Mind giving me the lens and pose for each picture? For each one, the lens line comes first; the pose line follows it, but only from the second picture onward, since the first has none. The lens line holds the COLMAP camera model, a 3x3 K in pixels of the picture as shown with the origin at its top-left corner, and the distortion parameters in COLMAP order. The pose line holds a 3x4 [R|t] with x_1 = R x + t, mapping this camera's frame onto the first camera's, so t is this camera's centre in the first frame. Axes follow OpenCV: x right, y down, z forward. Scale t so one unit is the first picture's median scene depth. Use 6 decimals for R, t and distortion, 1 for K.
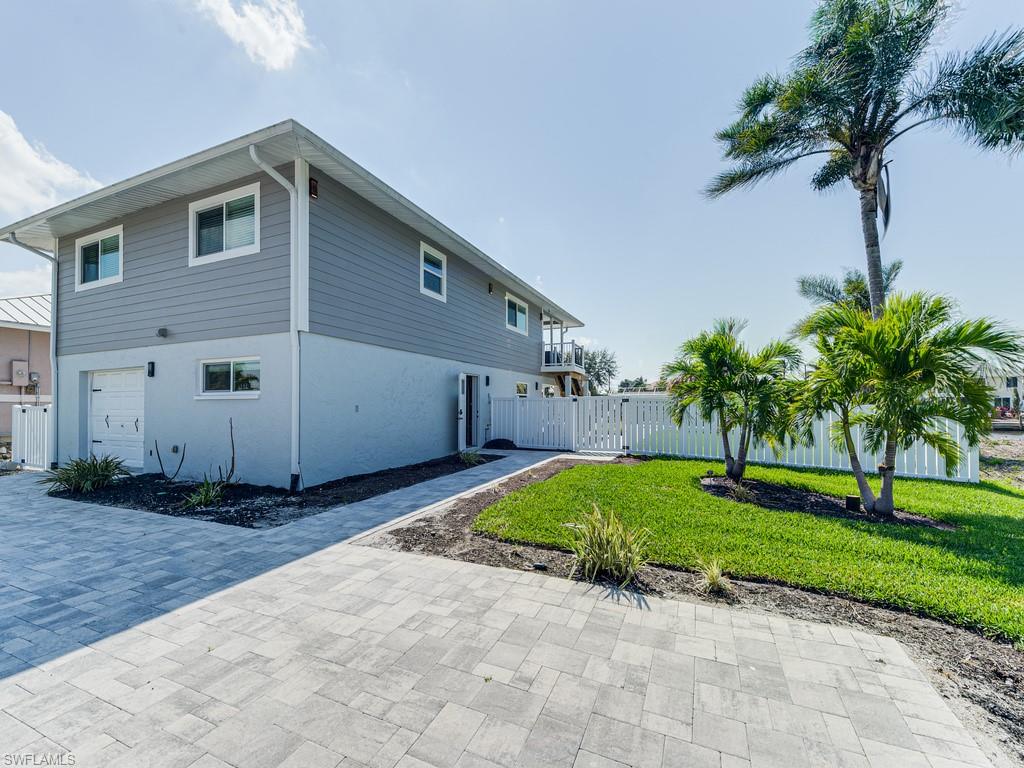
lens RADIAL K [[421.8, 0, 515.8], [0, 421.8, 399.7], [0, 0, 1]] dist [-0.009955, -0.000311]
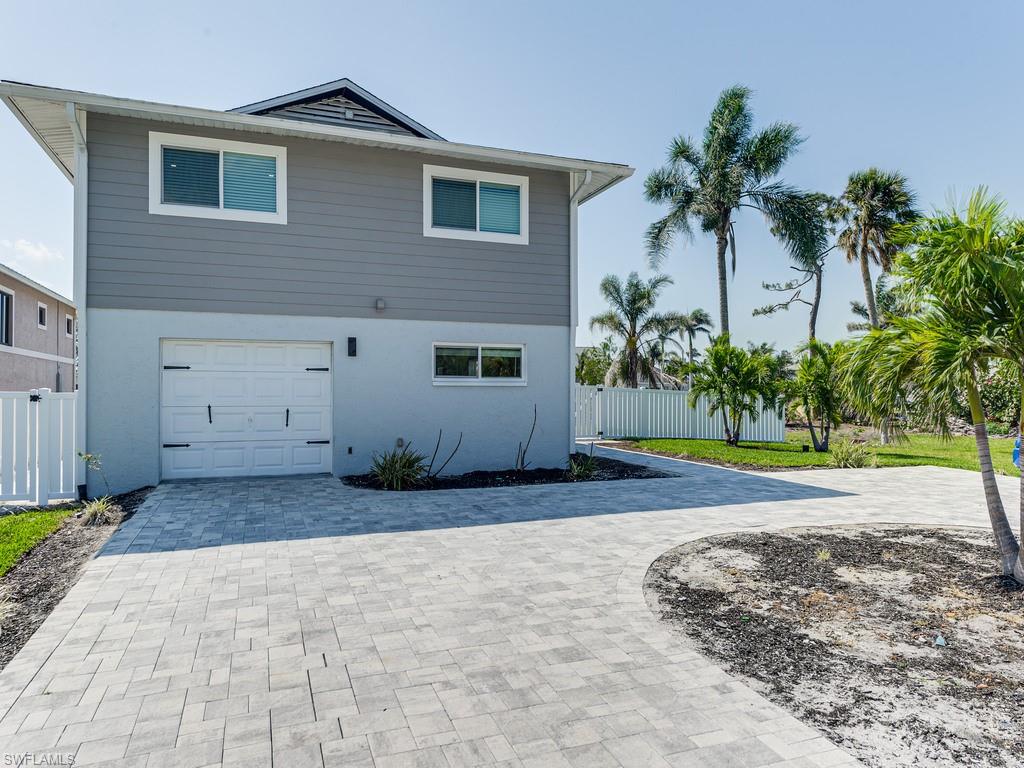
lens RADIAL K [[679.4, 0, 509.8], [0, 679.4, 389.1], [0, 0, 1]] dist [0.003494, -0.000333]
pose [[0.720757, 0.010735, 0.693105, -1.647204], [-0.011241, 0.999930, -0.003798, 0.011242], [-0.693097, -0.005054, 0.720827, -0.165393]]
